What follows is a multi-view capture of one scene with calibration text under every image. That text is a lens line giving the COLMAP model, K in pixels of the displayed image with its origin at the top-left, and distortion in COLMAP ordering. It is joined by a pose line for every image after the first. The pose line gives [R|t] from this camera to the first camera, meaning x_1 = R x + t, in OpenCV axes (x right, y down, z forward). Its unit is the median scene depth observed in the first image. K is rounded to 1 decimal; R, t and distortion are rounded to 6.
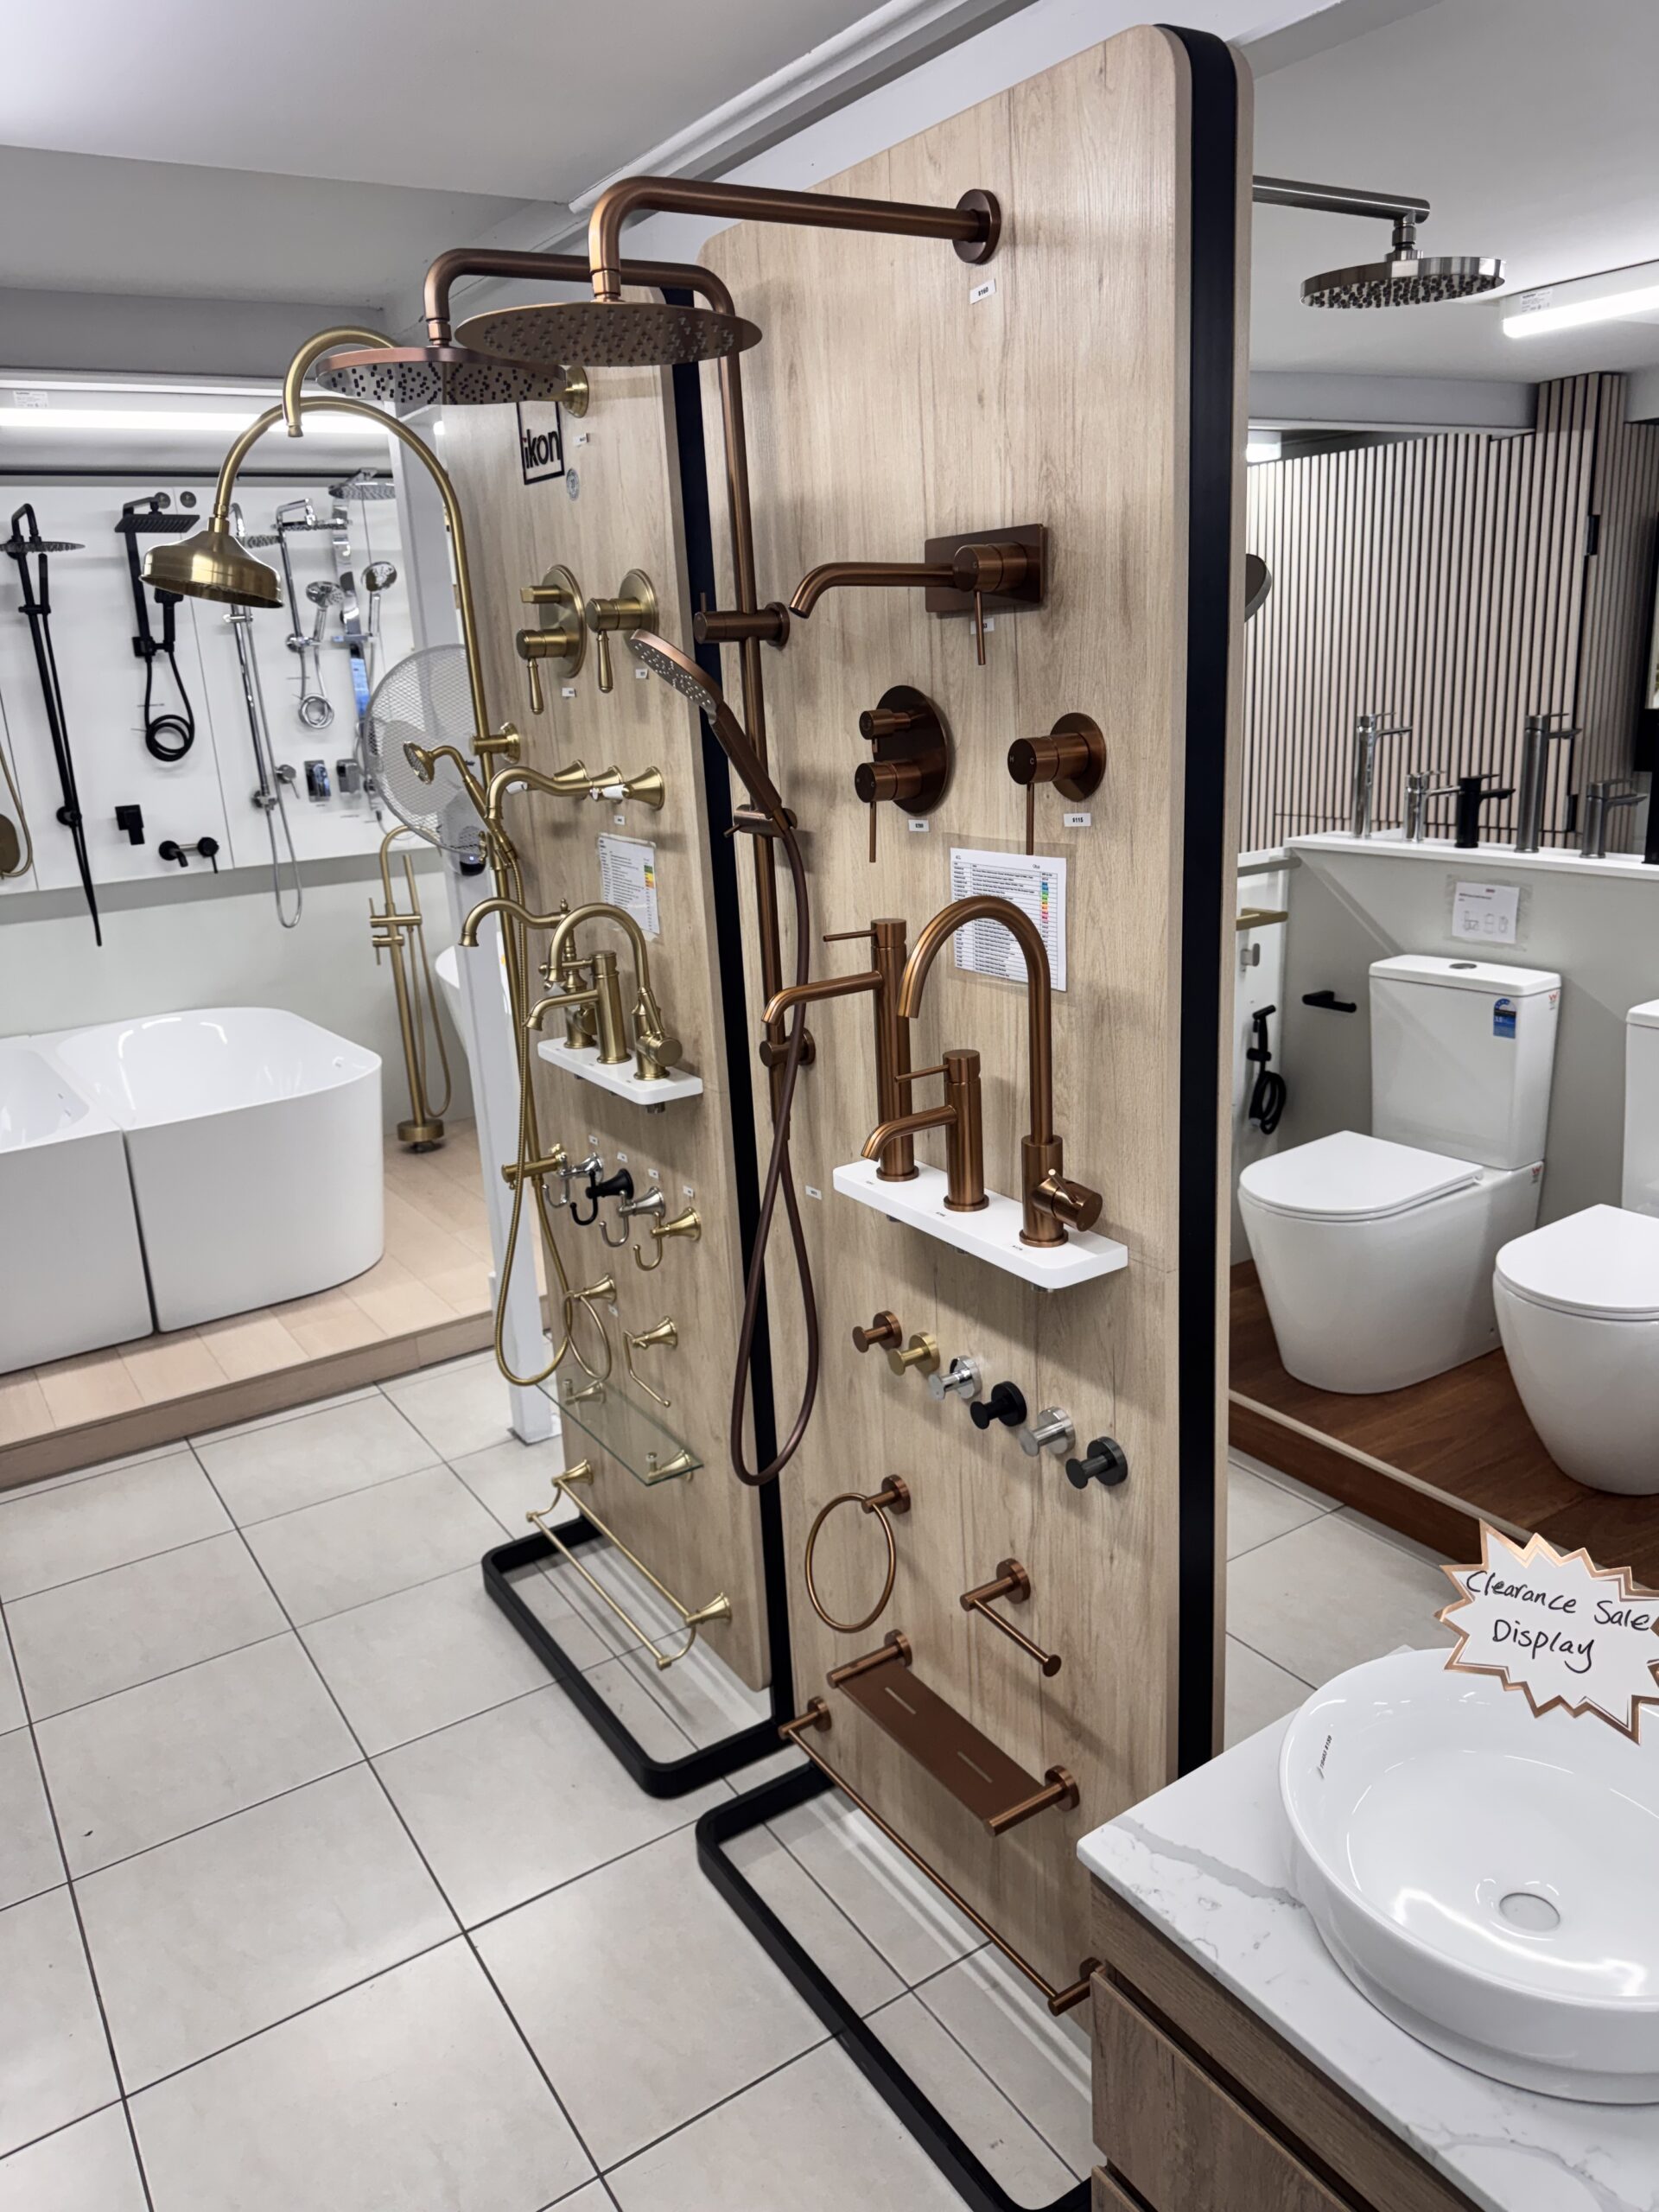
lens RADIAL K [[1569.9, 0, 829.0], [0, 1569.9, 1158.9], [0, 0, 1]] dist [-0.056470, -0.000602]
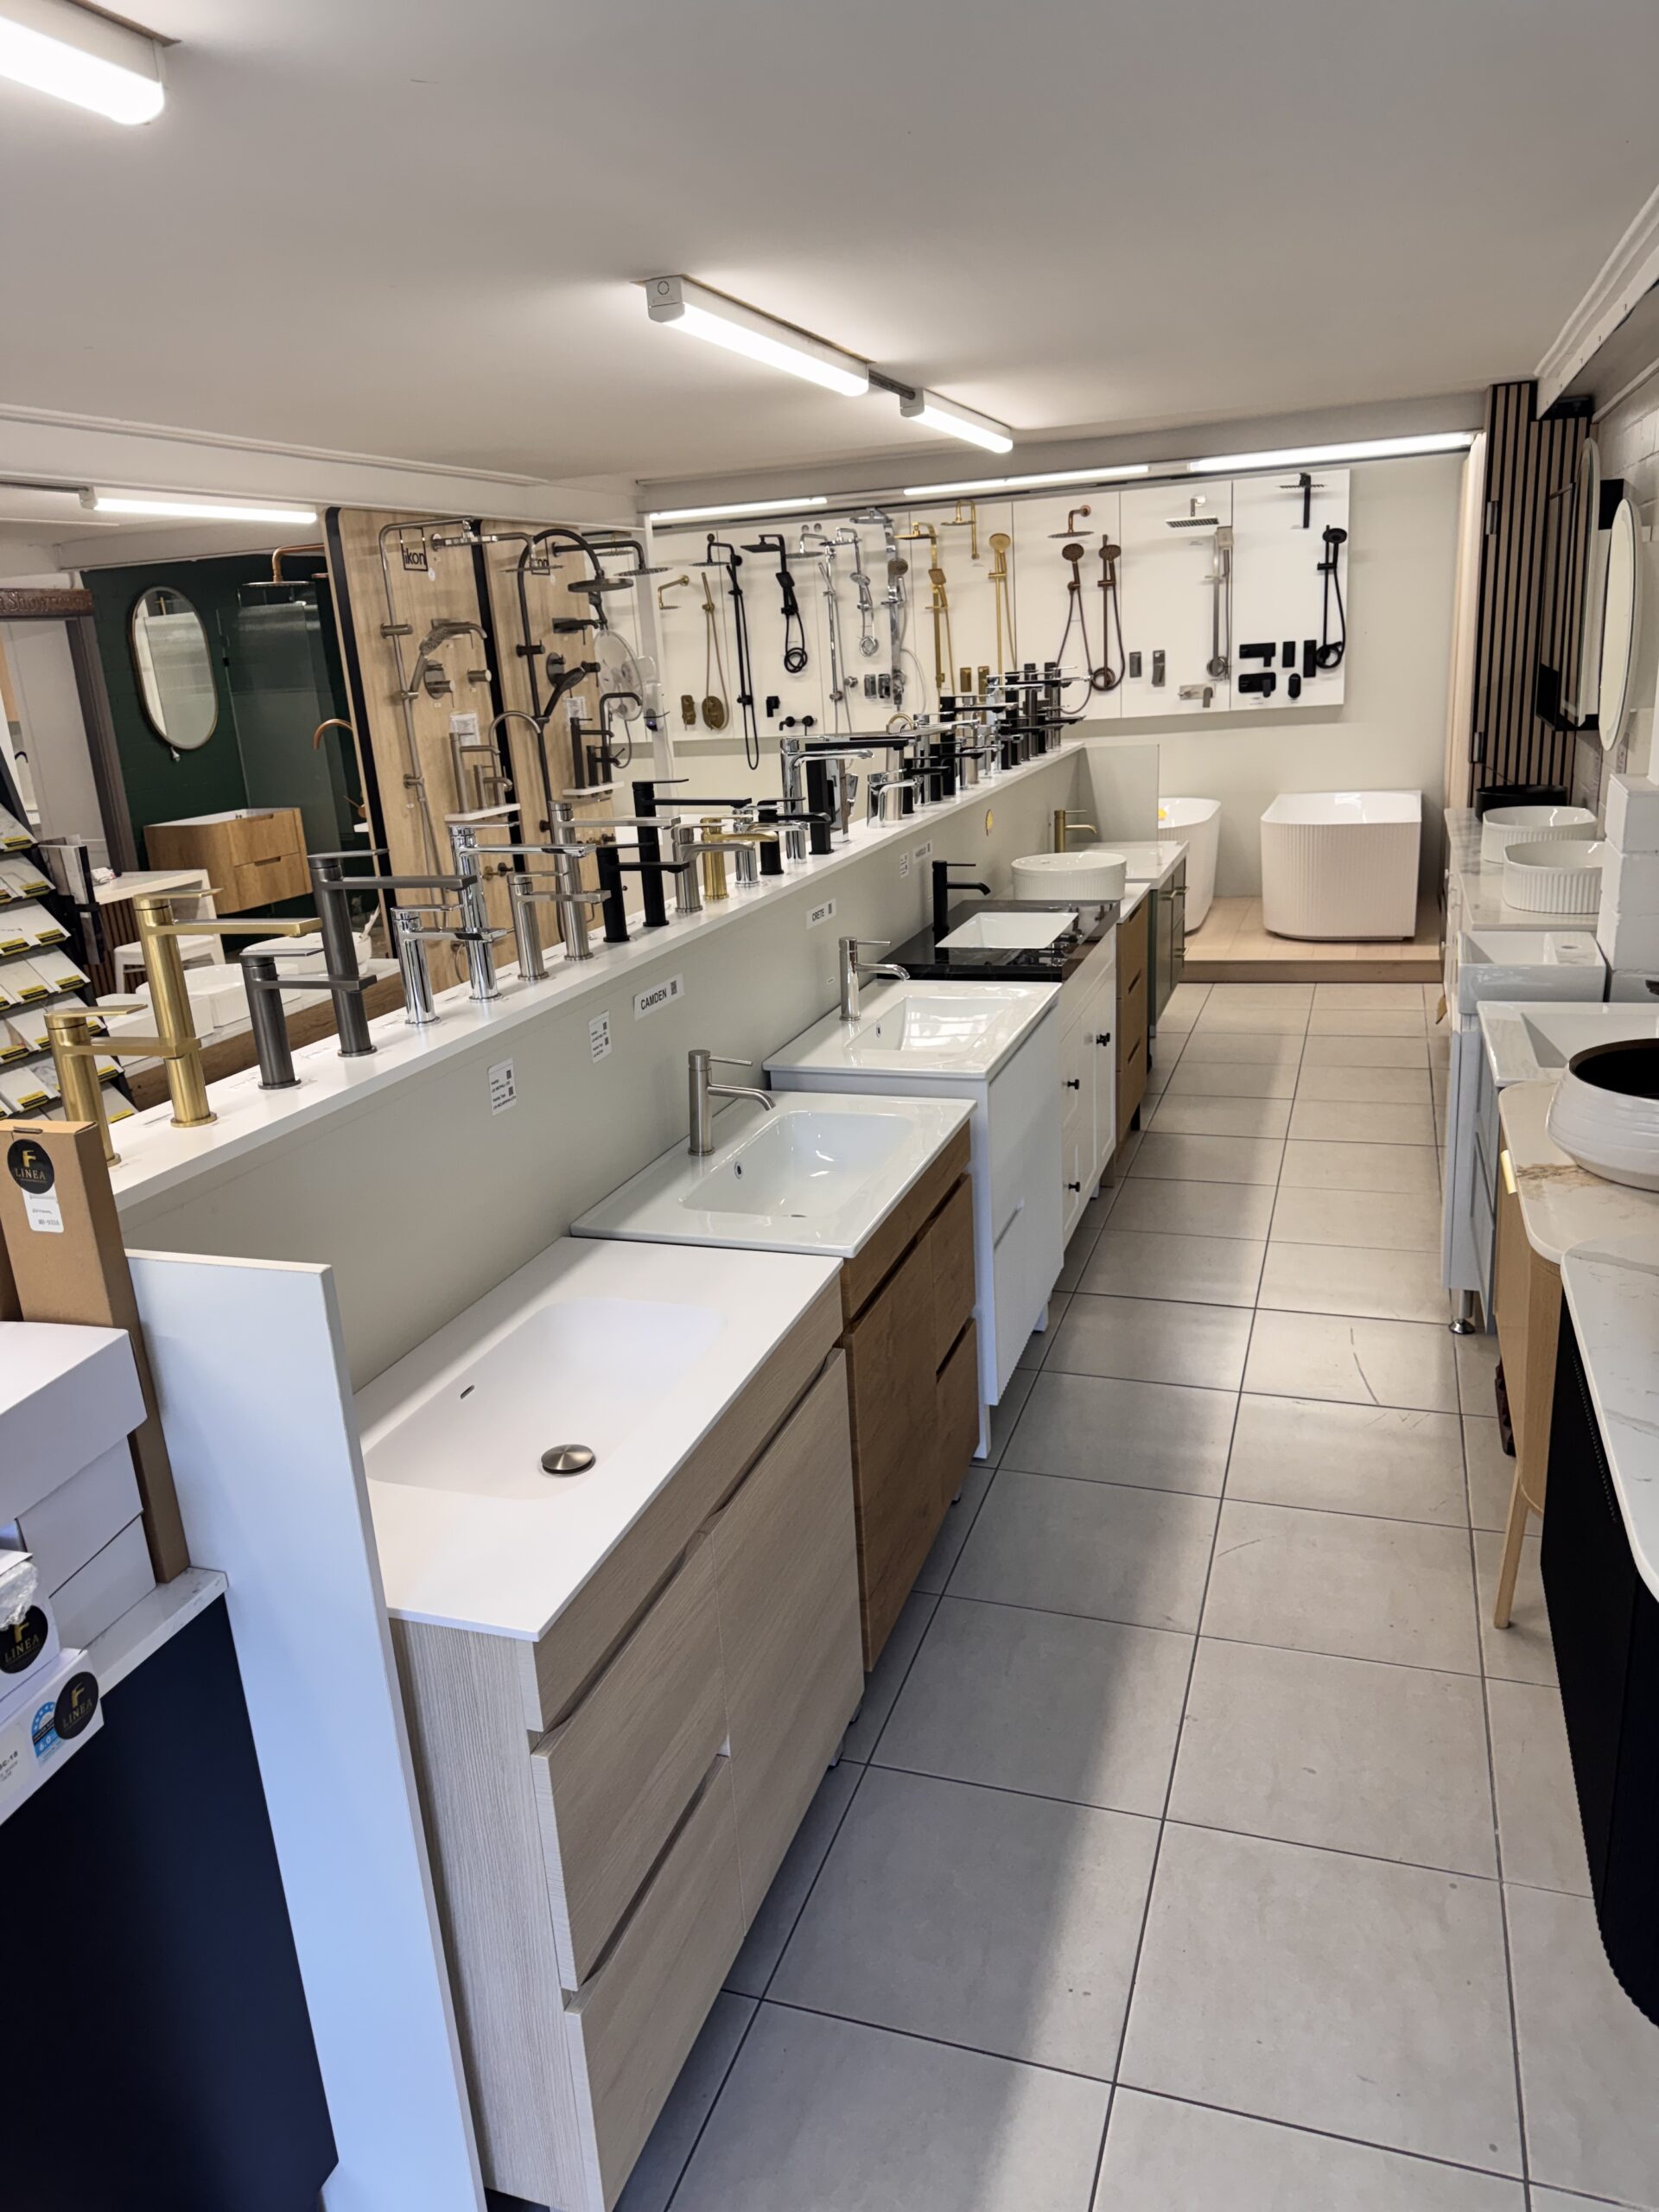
lens RADIAL K [[1561.6, 0, 823.6], [0, 1561.6, 1116.9], [0, 0, 1]] dist [0.062857, -0.094731]
pose [[0.619461, 0.235997, -0.748715, 1.083568], [-0.197484, 0.969919, 0.142329, -0.011213], [0.759781, 0.059692, 0.647433, -0.163837]]
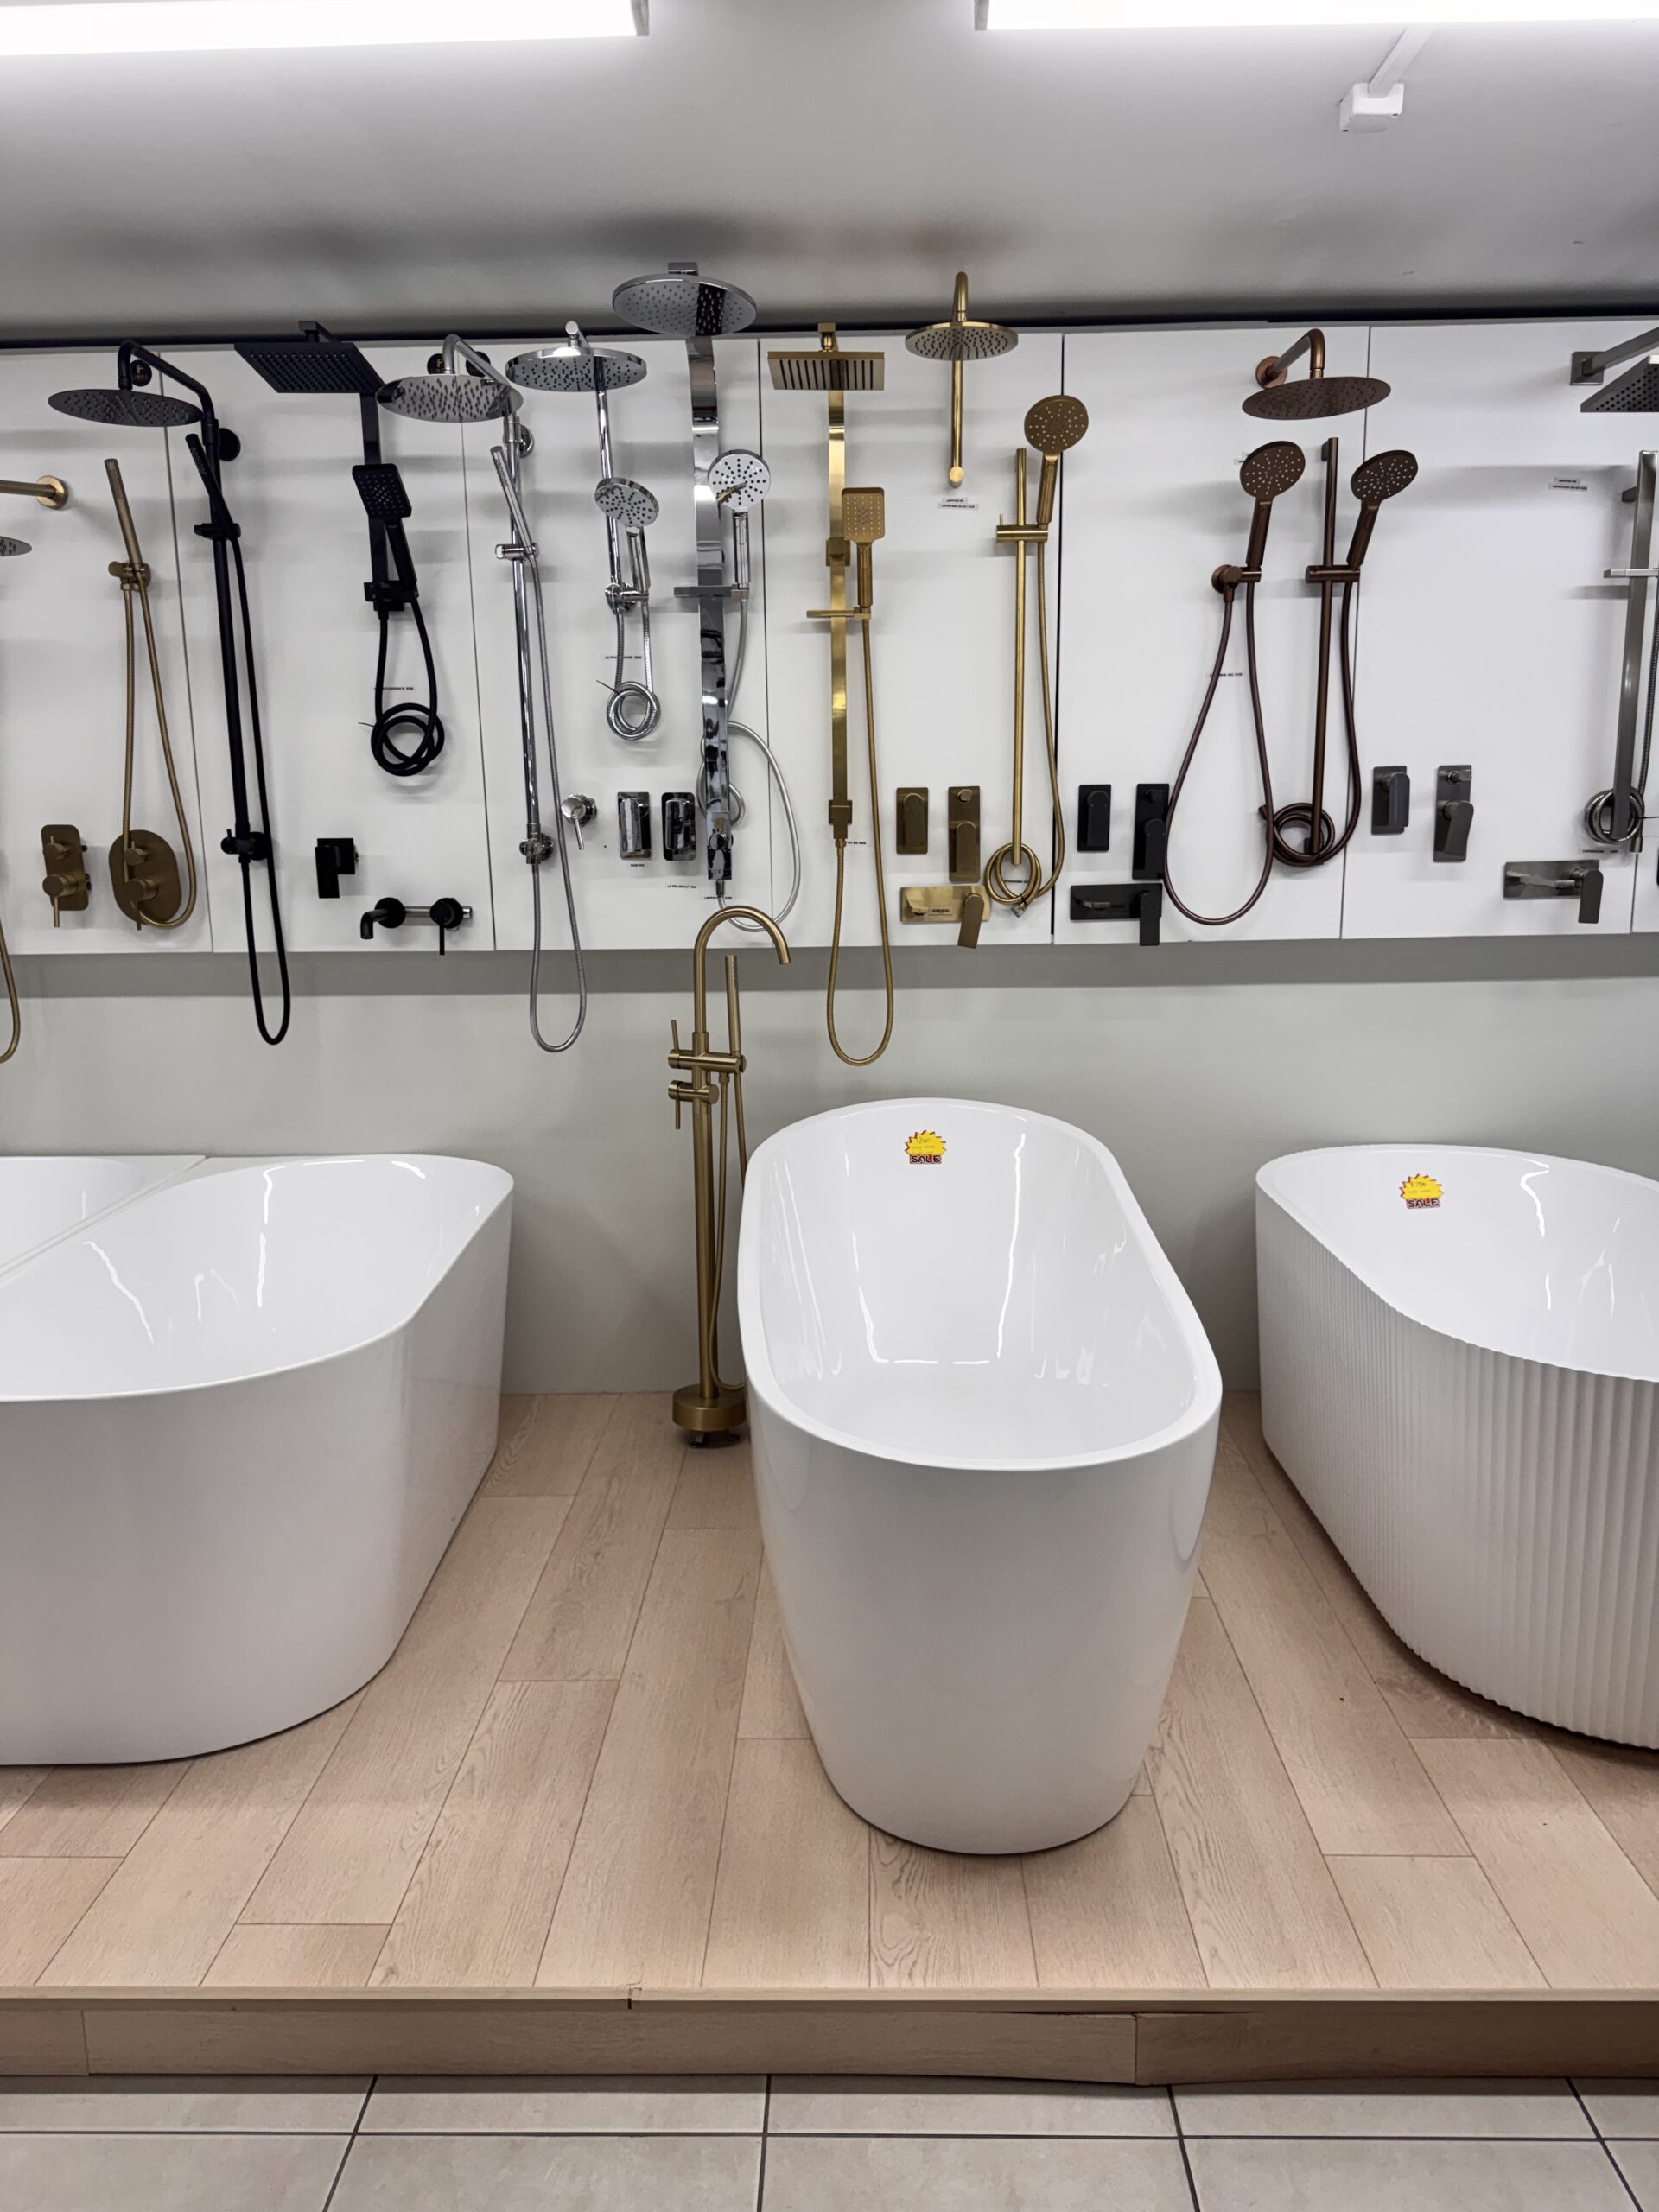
lens RADIAL K [[1516.2, 0, 835.3], [0, 1516.2, 1097.8], [0, 0, 1]] dist [0.122023, -0.212348]
pose [[0.829403, 0.139064, -0.541066, 0.082750], [-0.192712, 0.980293, -0.043456, -0.124658], [0.524360, 0.140312, 0.839857, 0.543328]]
